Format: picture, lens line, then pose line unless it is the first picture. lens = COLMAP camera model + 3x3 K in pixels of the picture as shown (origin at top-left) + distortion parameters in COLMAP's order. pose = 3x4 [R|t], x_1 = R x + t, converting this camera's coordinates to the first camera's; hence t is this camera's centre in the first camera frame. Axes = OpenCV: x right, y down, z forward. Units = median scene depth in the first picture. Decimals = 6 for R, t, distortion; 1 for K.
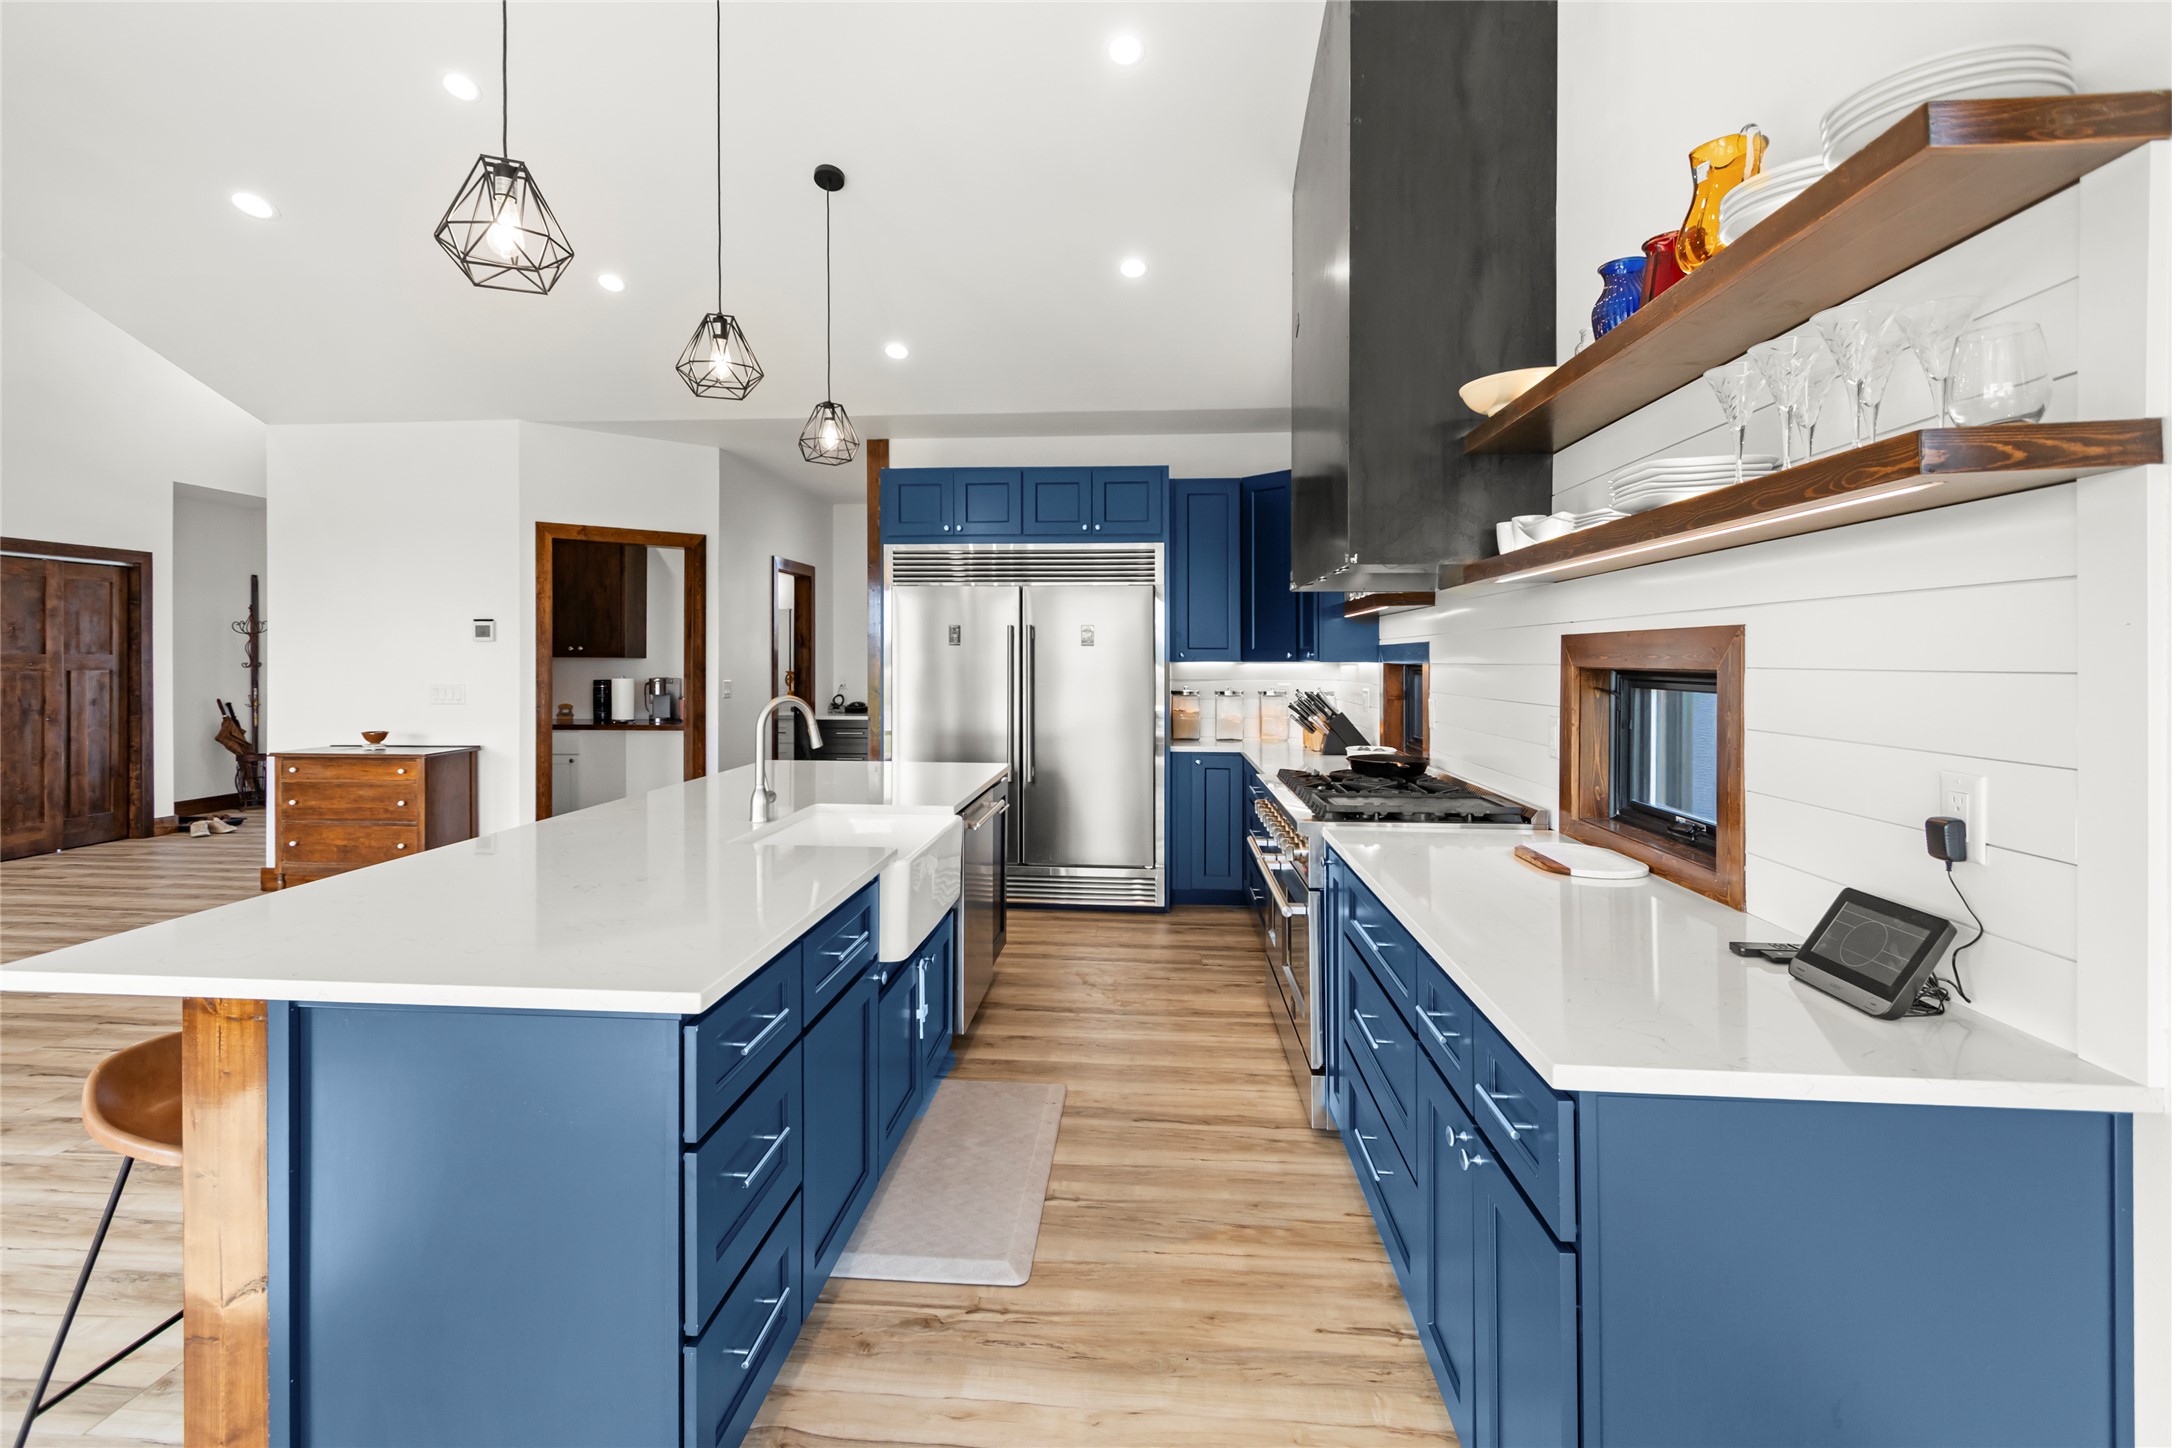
lens RADIAL K [[1011.4, 0, 1063.4], [0, 1011.4, 653.3], [0, 0, 1]] dist [0.010717, -0.004313]
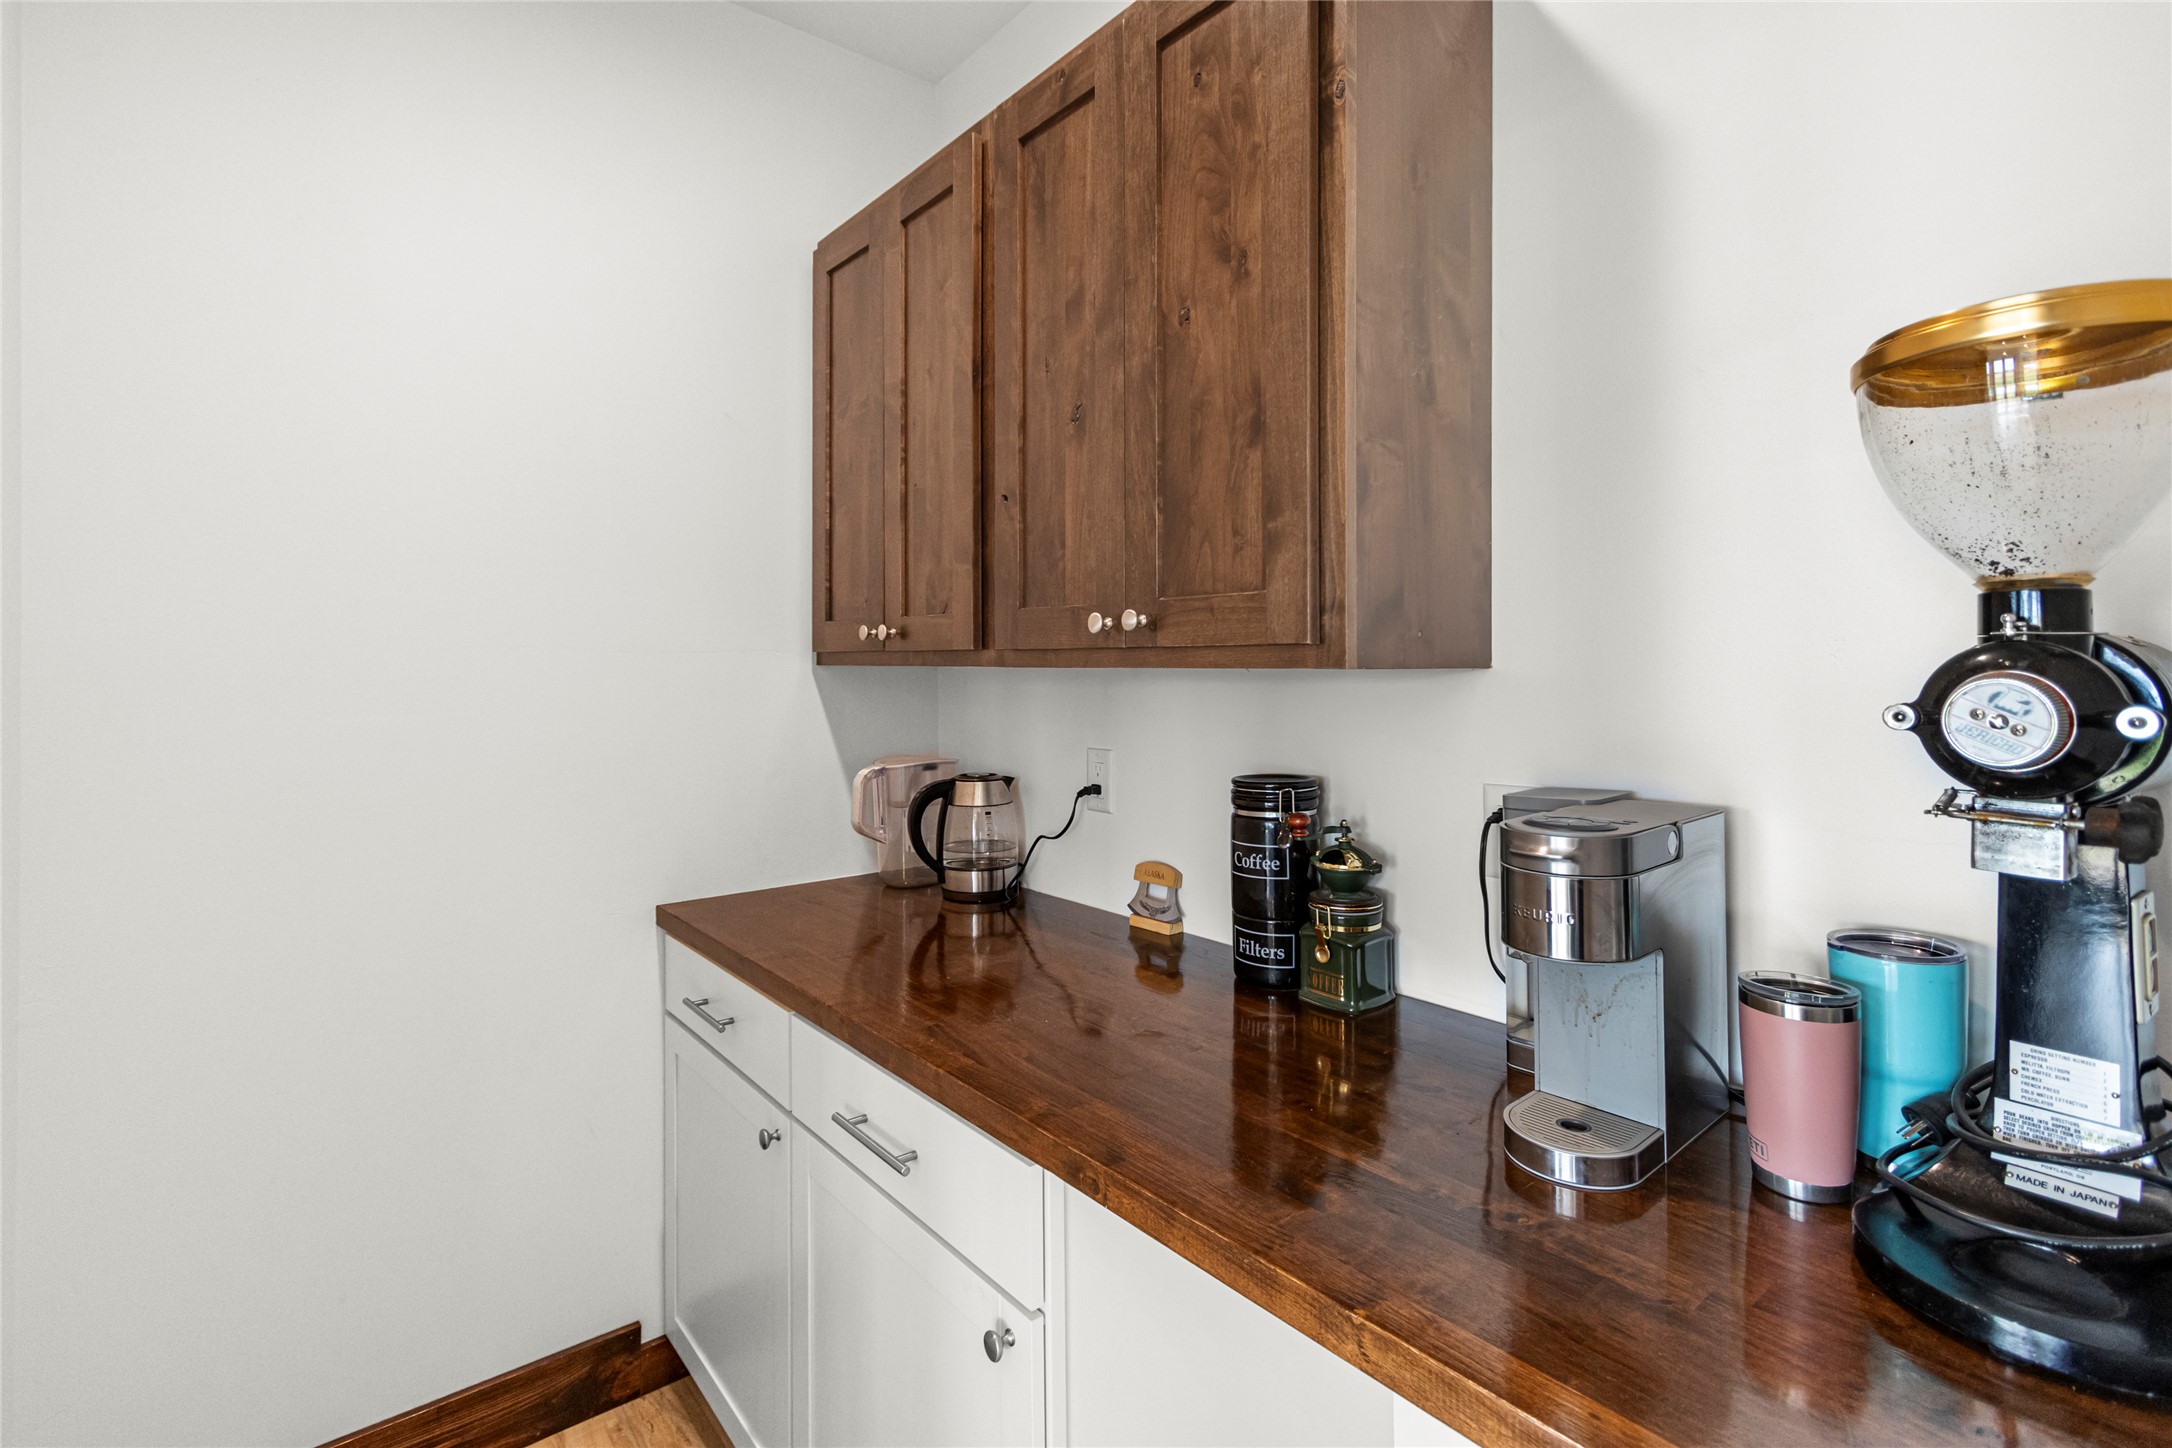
lens RADIAL K [[1011.4, 0, 1063.1], [0, 1011.4, 654.8], [0, 0, 1]] dist [0.010717, -0.004313]
pose [[0.696922, -0.013554, -0.717019, -0.348332], [0.006303, 0.999899, -0.012776, 0.003520], [0.717119, 0.004384, 0.696937, 0.851386]]
